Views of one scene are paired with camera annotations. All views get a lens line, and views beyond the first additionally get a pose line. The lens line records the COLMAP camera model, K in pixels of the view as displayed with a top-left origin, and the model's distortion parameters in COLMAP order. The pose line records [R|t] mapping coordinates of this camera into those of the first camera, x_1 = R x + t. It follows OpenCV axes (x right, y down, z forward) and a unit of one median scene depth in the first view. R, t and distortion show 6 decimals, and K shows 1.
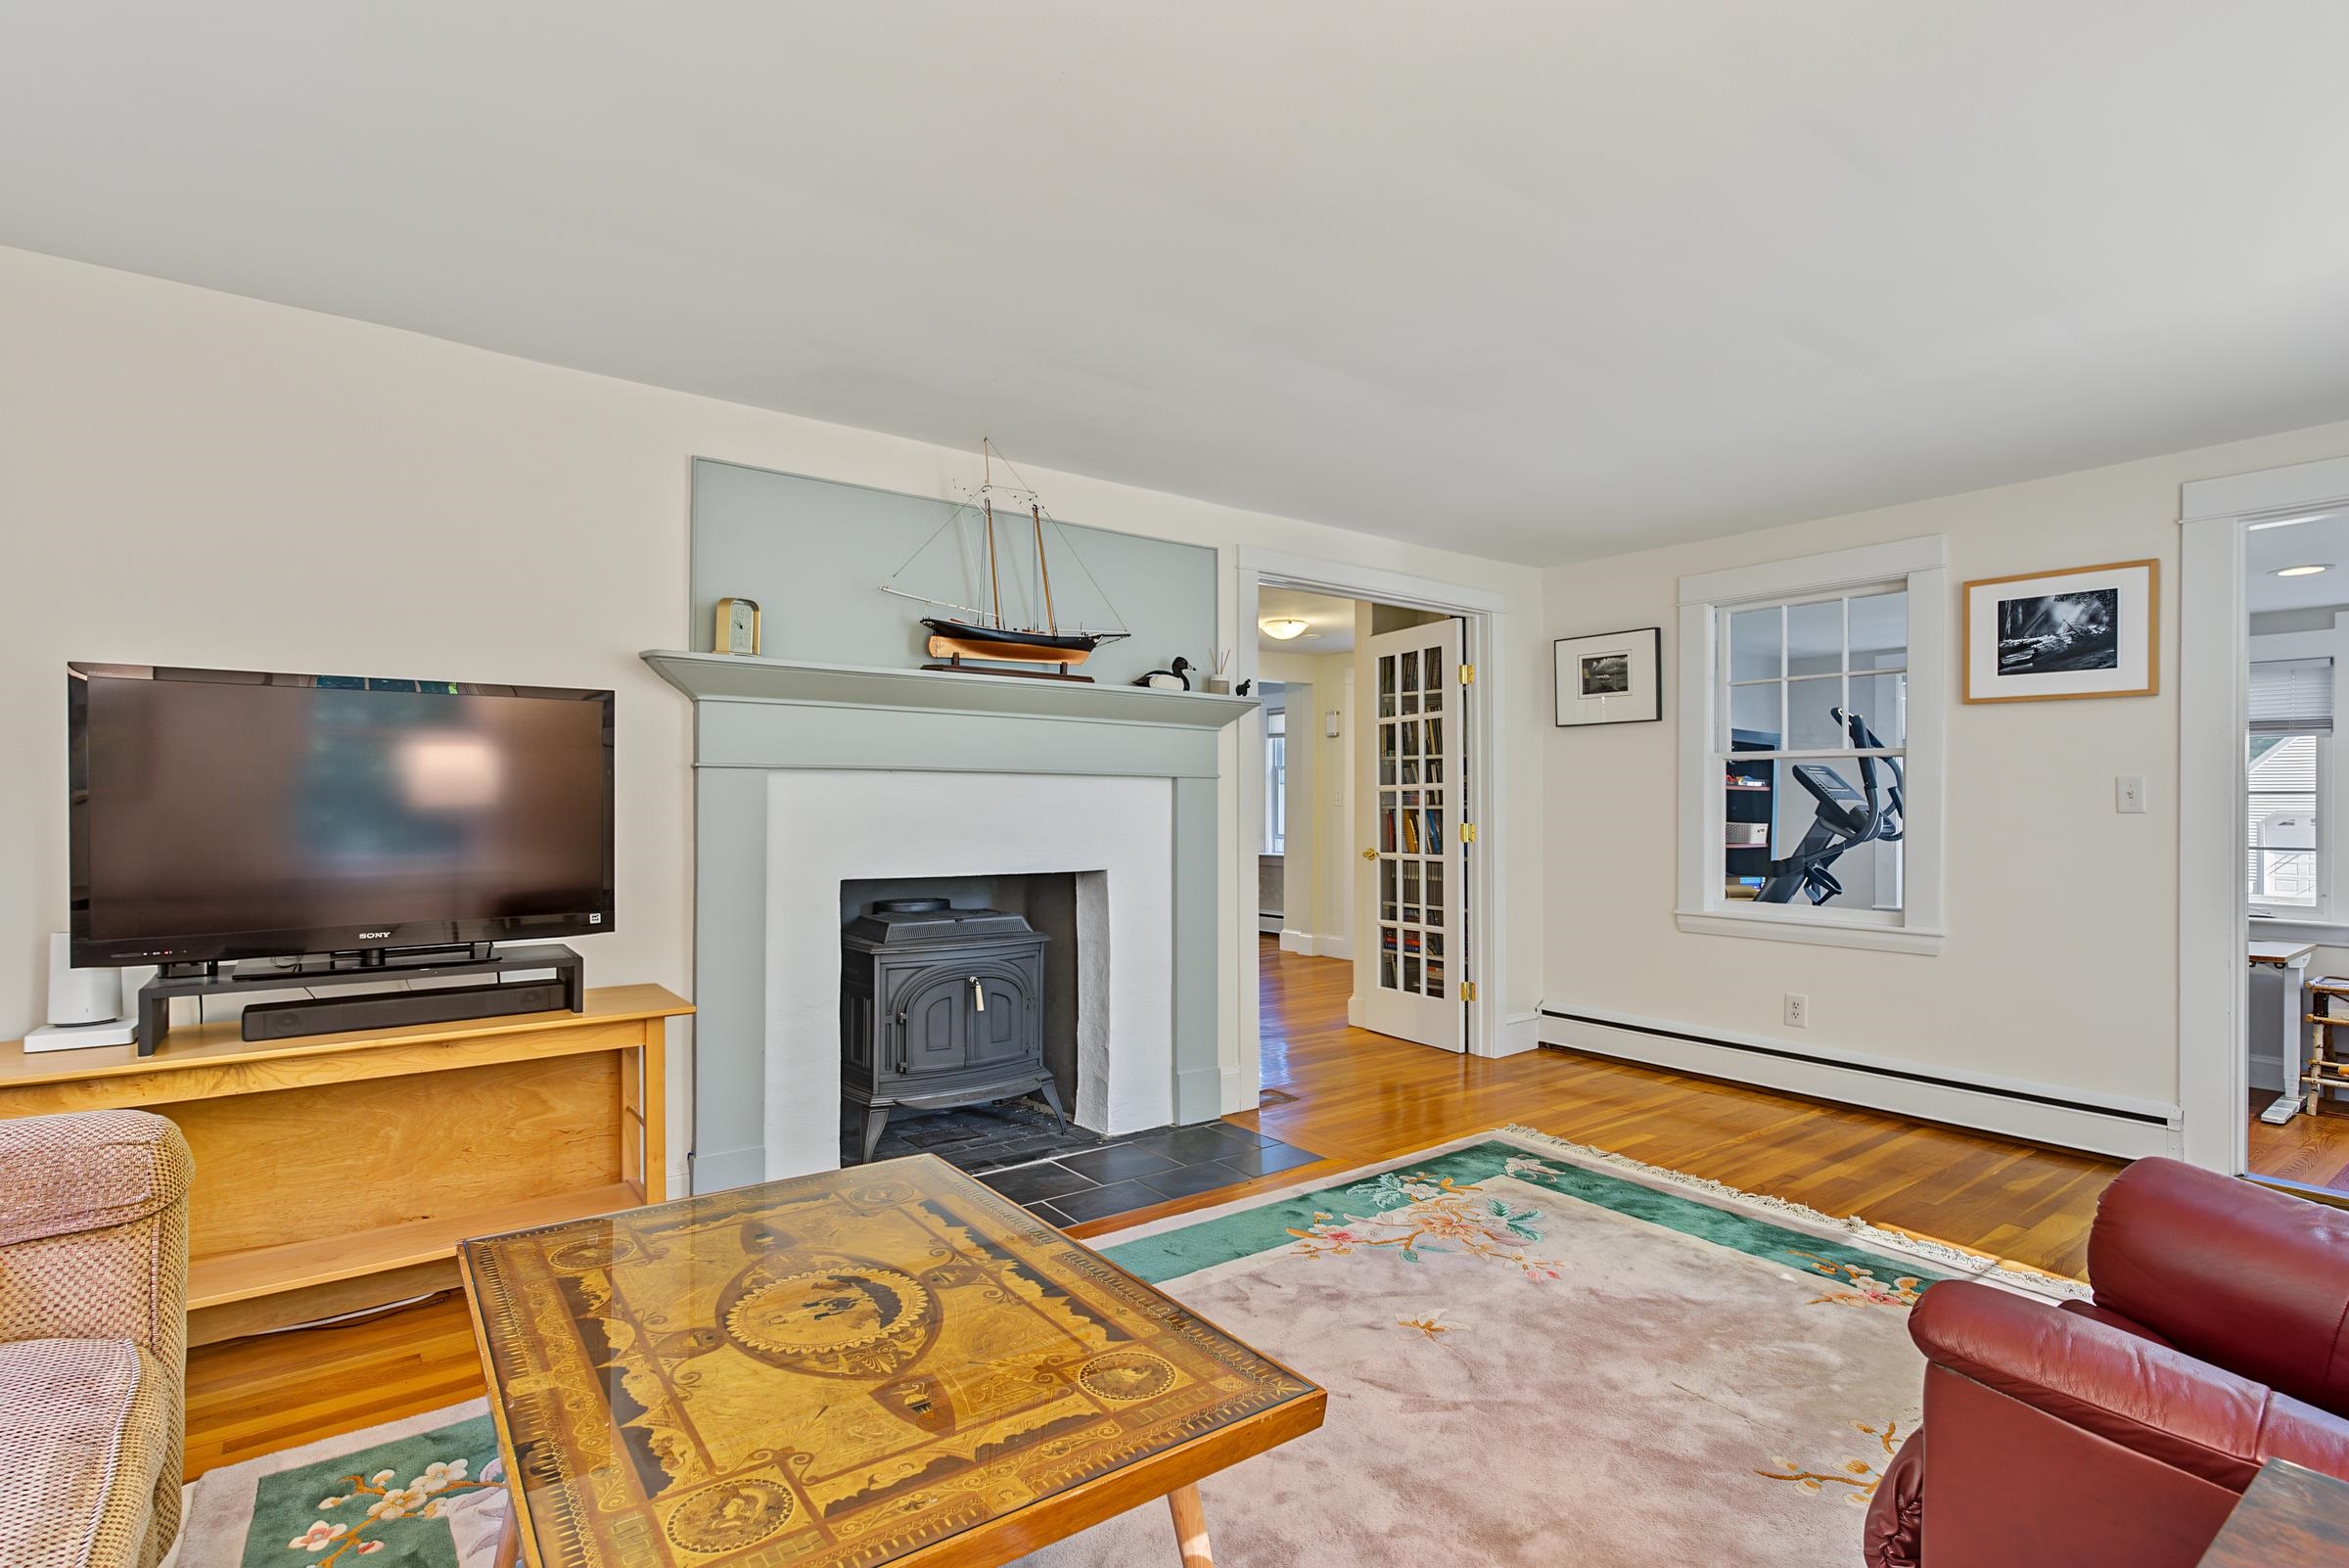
lens RADIAL K [[1134.1, 0, 1171.2], [0, 1134.1, 784.8], [0, 0, 1]] dist [-0.005885, -0.000449]
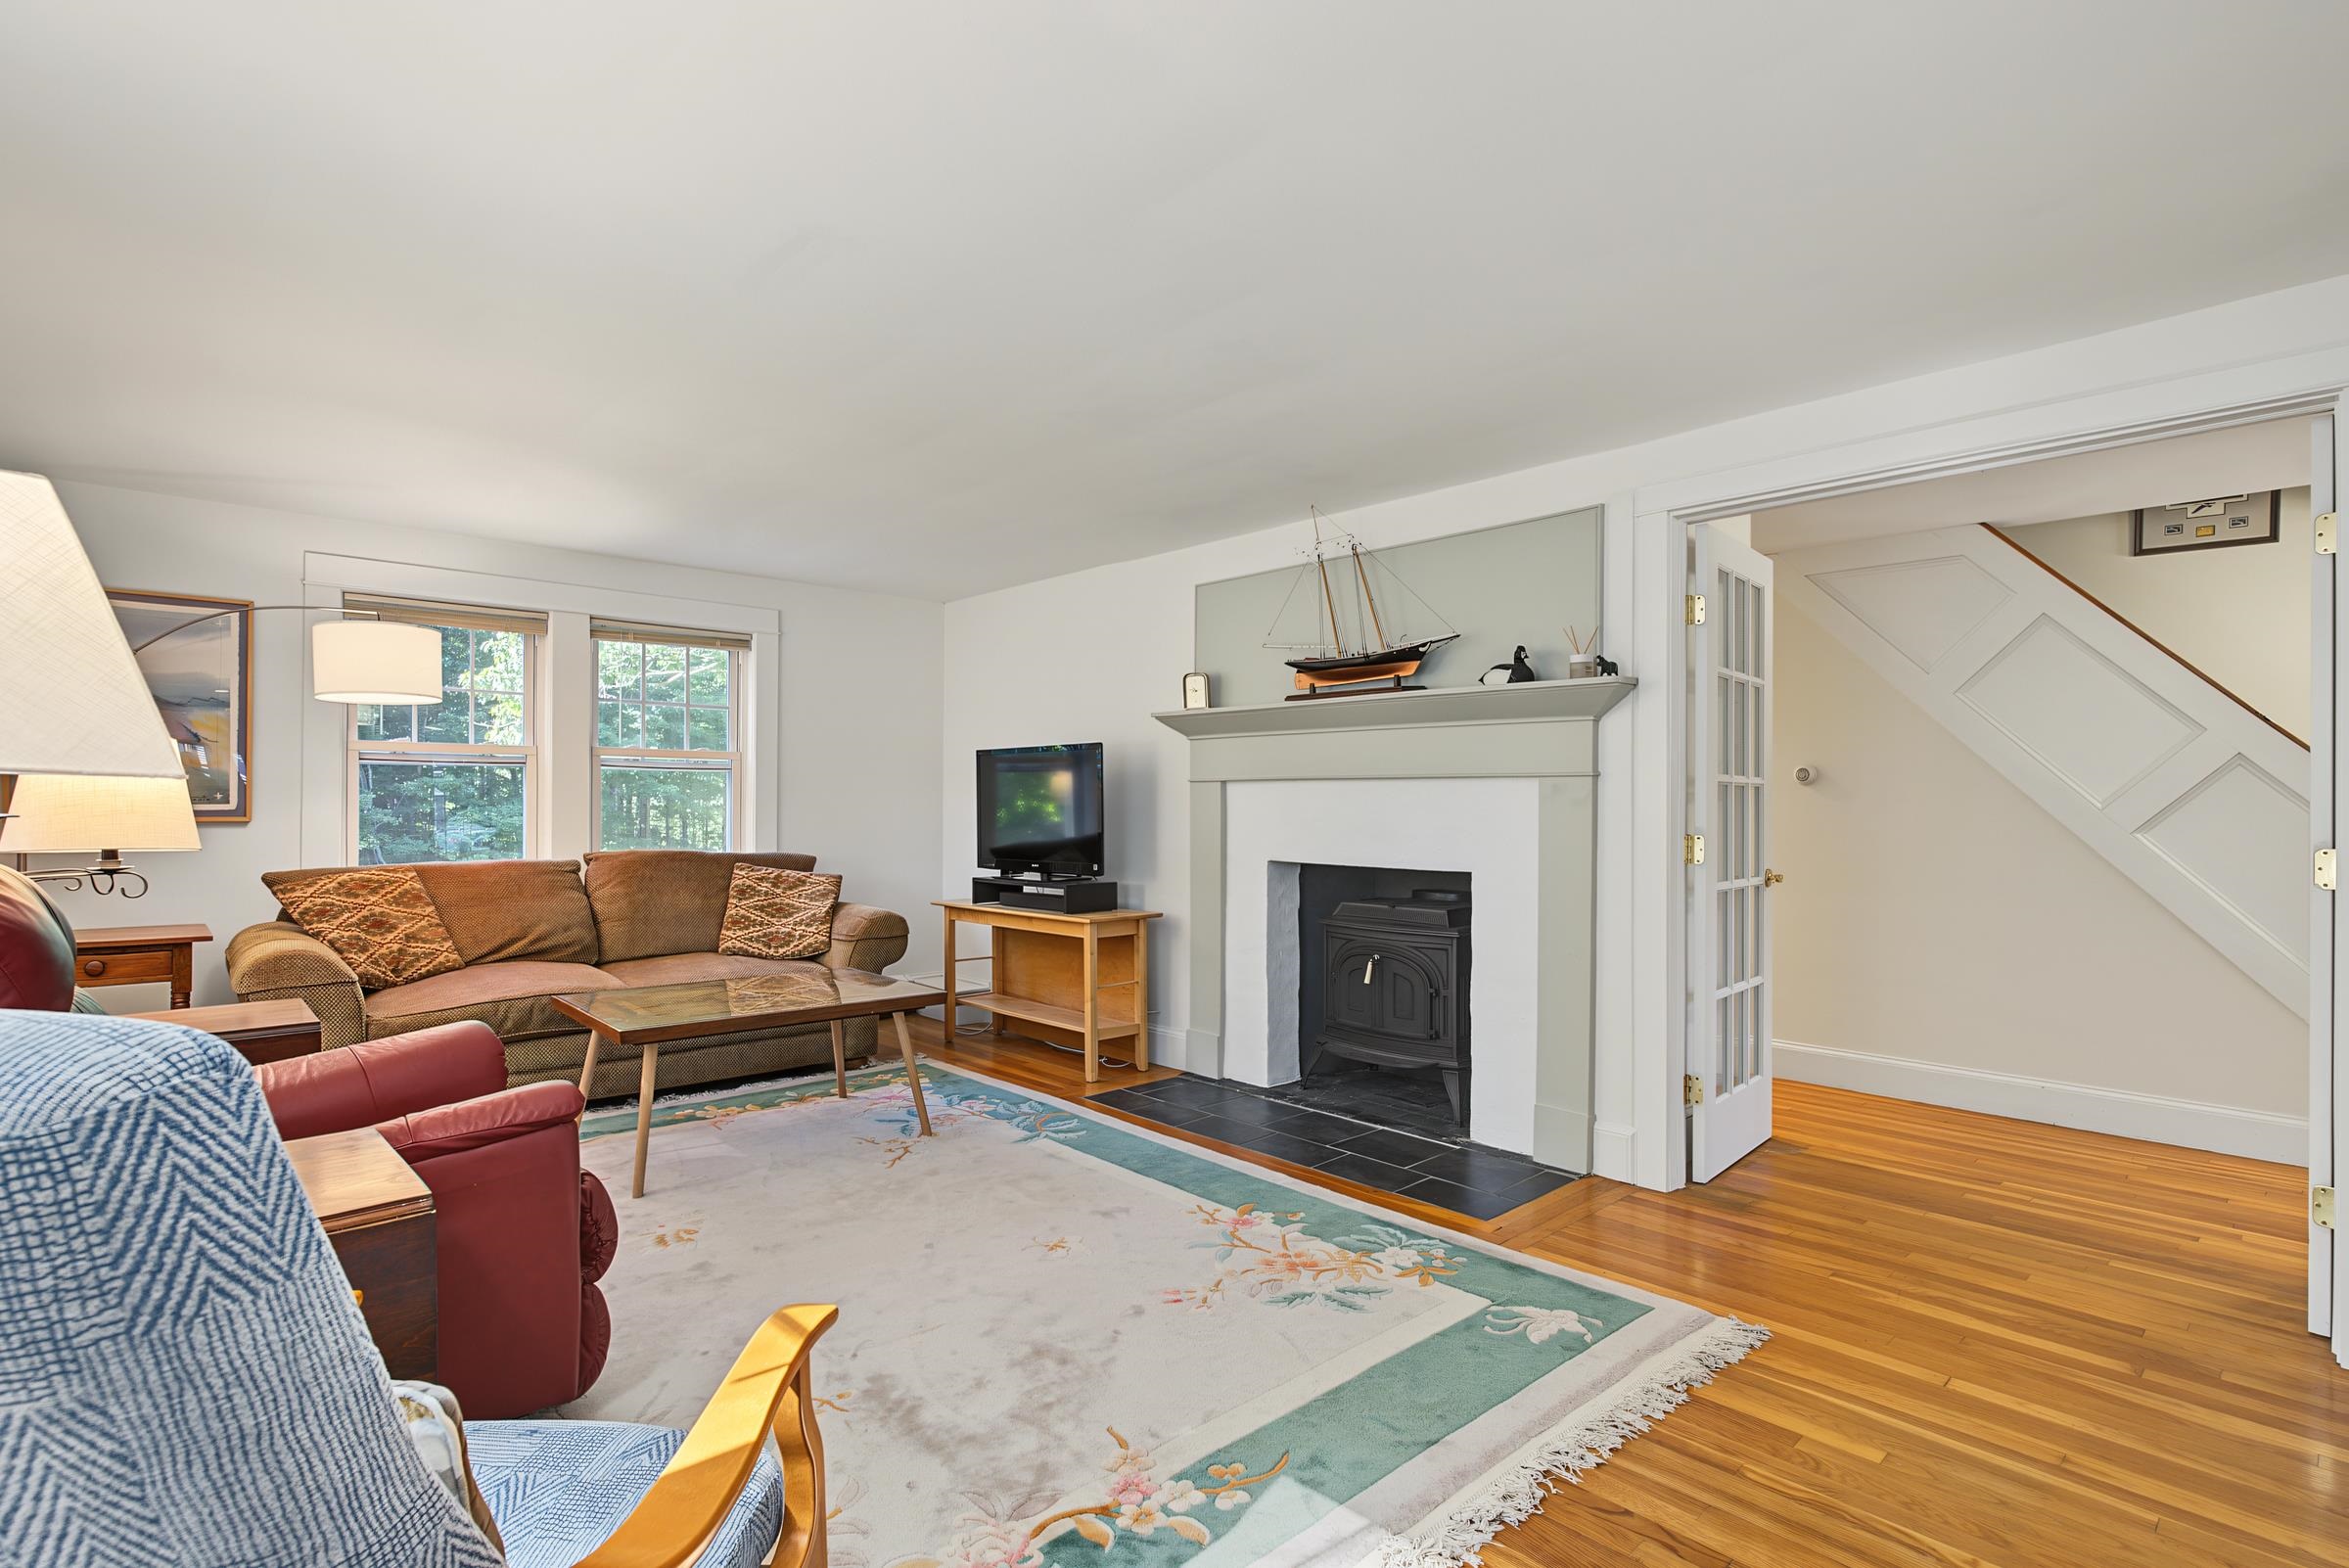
lens RADIAL K [[1134.1, 0, 1176.8], [0, 1134.1, 781.7], [0, 0, 1]] dist [-0.005885, -0.000449]
pose [[0.103634, -0.022322, -0.994365, 0.987930], [0.011097, 0.999712, -0.021286, 0.014912], [0.994554, -0.008829, 0.103852, 0.697514]]
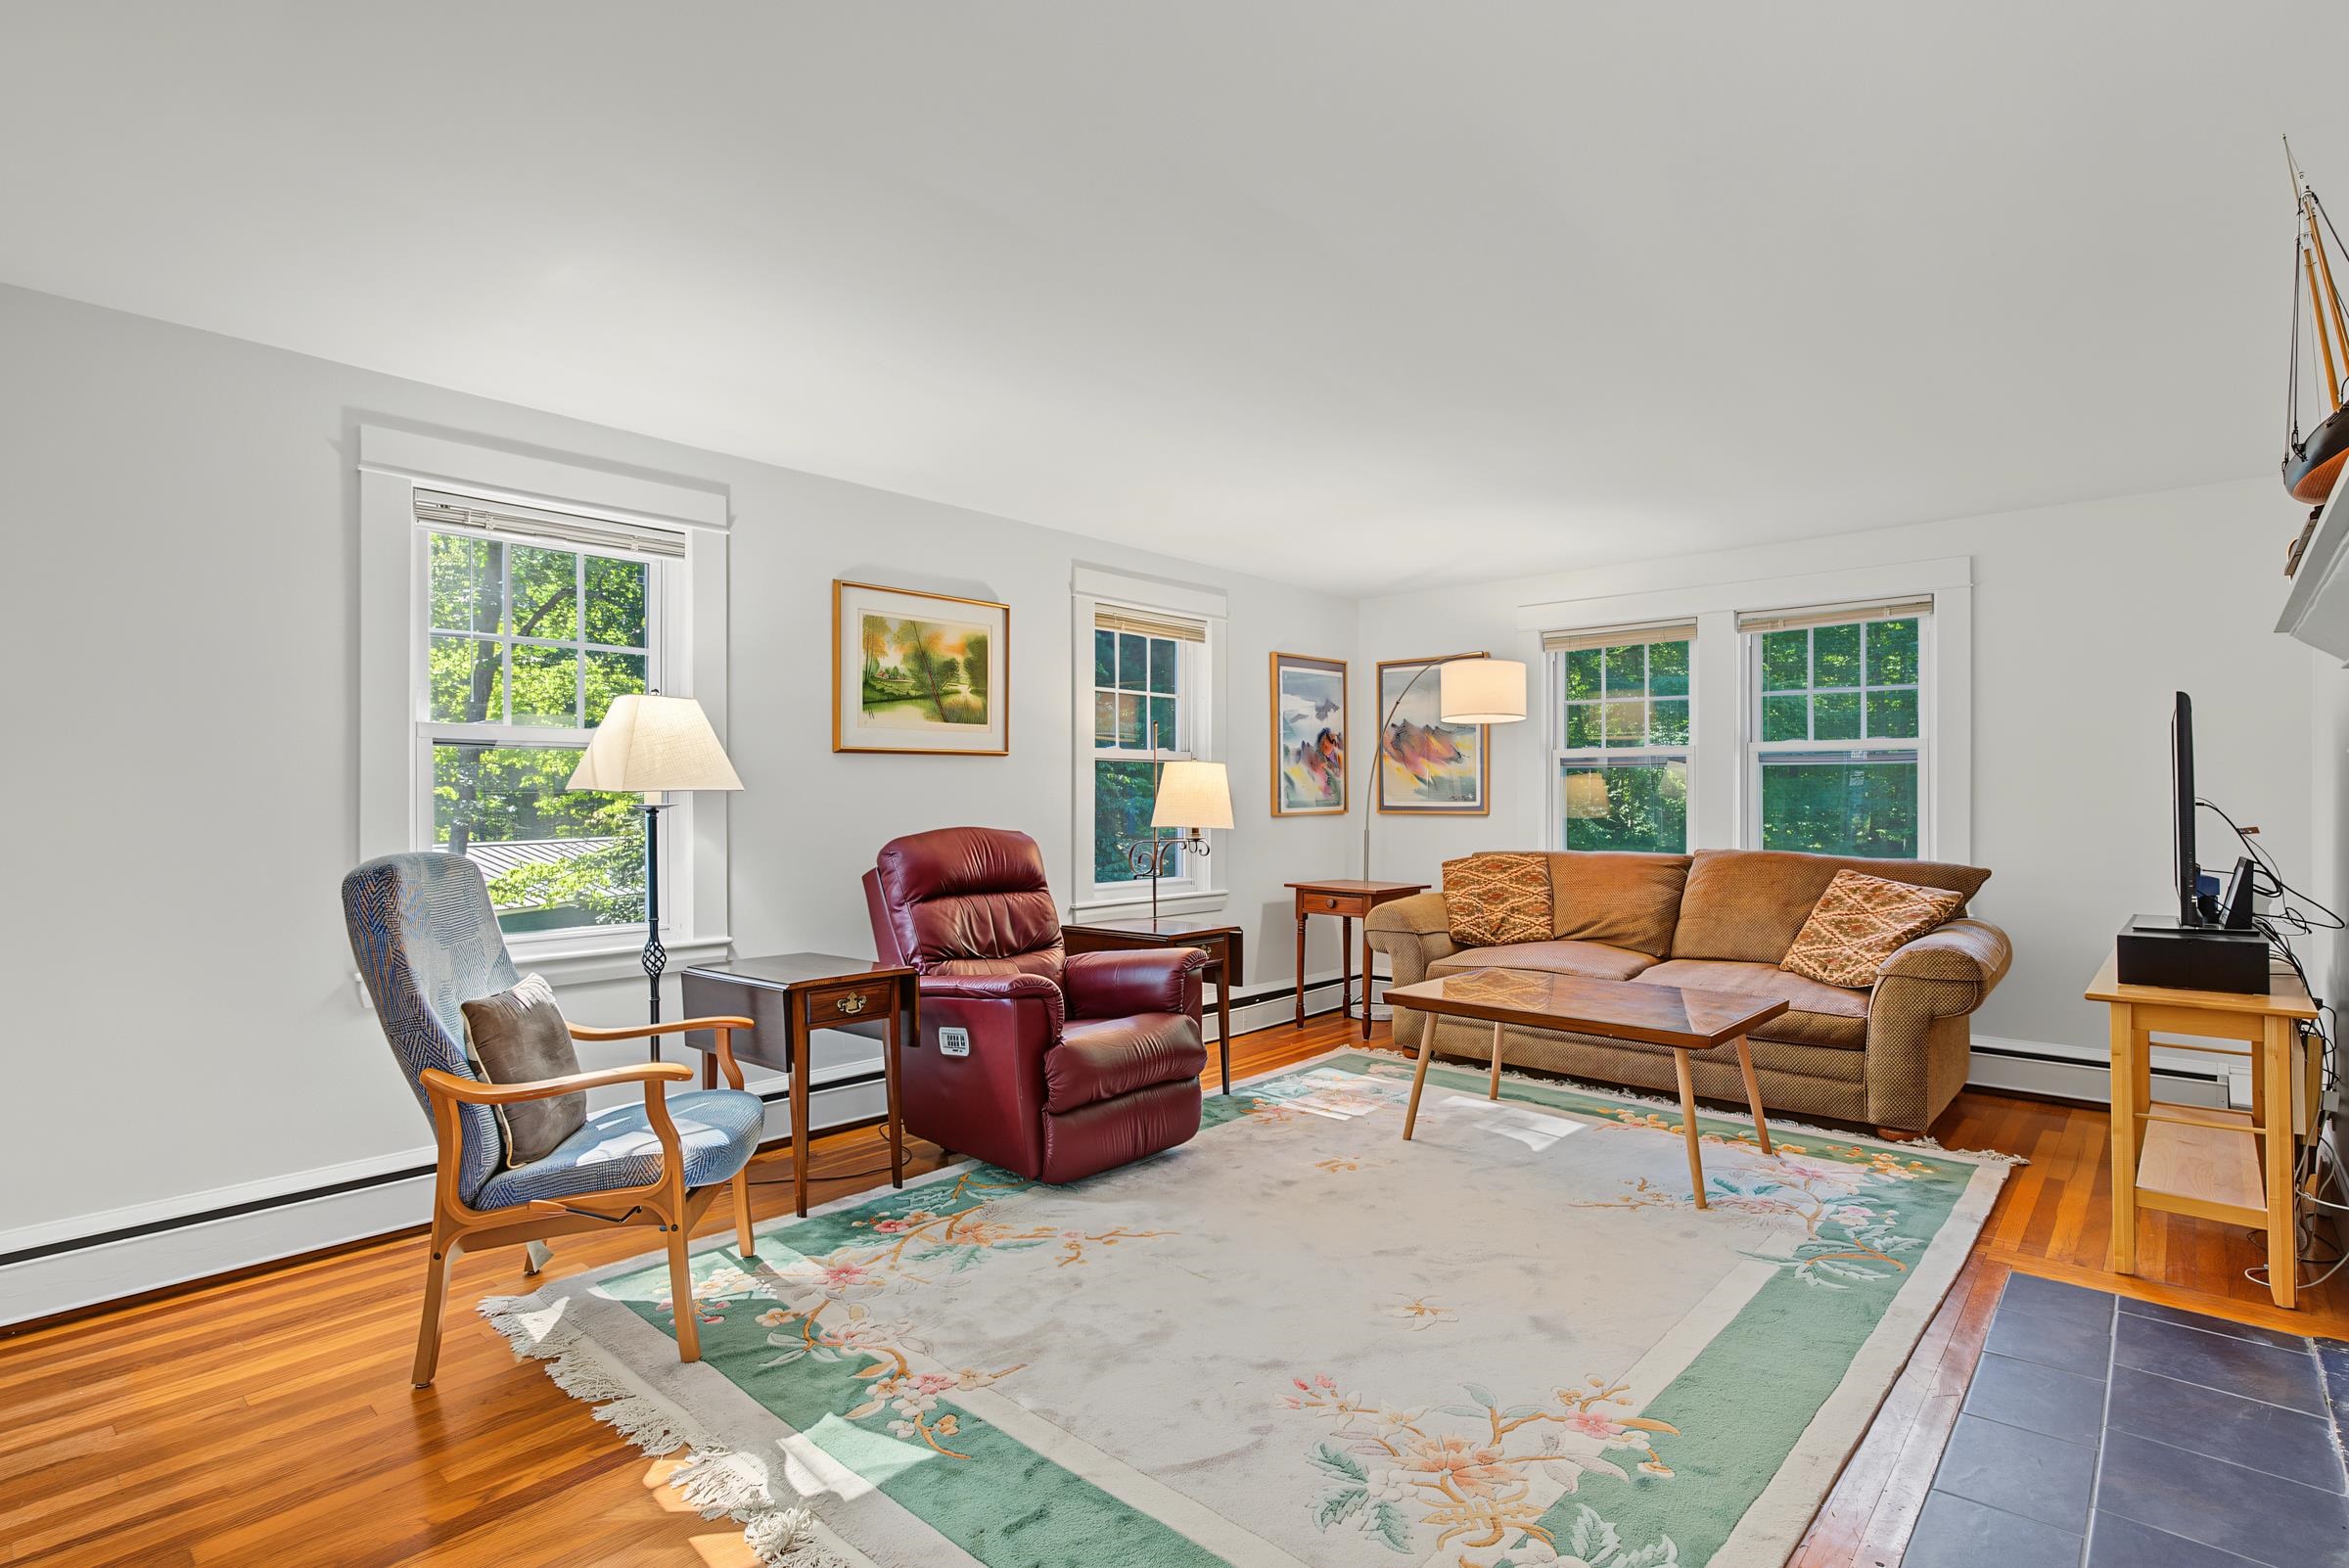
lens RADIAL K [[1134.1, 0, 1174.3], [0, 1134.1, 781.1], [0, 0, 1]] dist [-0.005885, -0.000449]
pose [[-0.981846, -0.006408, -0.189572, 0.444120], [-0.000165, 0.999458, -0.032932, 0.025841], [0.189680, -0.032303, -0.981314, 1.369171]]
